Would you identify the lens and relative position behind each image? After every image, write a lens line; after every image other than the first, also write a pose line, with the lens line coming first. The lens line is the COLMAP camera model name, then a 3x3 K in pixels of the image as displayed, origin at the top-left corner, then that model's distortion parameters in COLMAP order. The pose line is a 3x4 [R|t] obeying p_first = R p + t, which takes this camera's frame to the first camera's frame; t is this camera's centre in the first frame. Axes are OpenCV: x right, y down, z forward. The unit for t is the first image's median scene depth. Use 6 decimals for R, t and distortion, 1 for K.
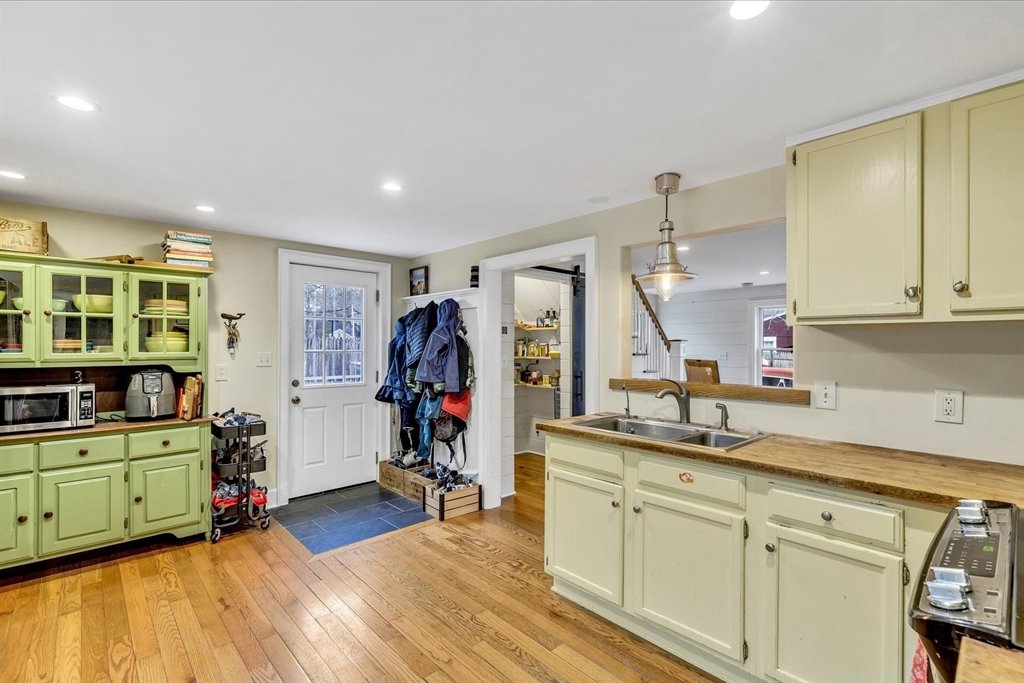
lens RADIAL K [[463.4, 0, 510.4], [0, 463.4, 345.7], [0, 0, 1]] dist [-0.002116, -0.000264]
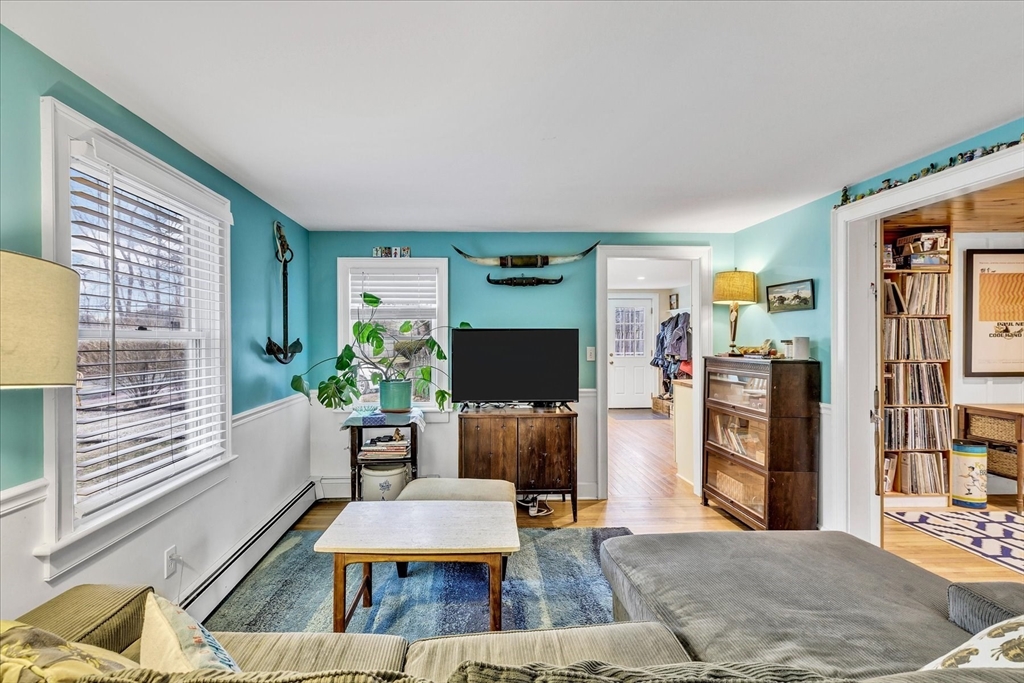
lens RADIAL K [[463.4, 0, 505.8], [0, 463.4, 340.4], [0, 0, 1]] dist [-0.002116, -0.000264]
pose [[0.765831, -0.004831, -0.643023, 0.504792], [0.004141, 0.999988, -0.002581, 0.017091], [0.643028, -0.000686, 0.765842, -0.894039]]
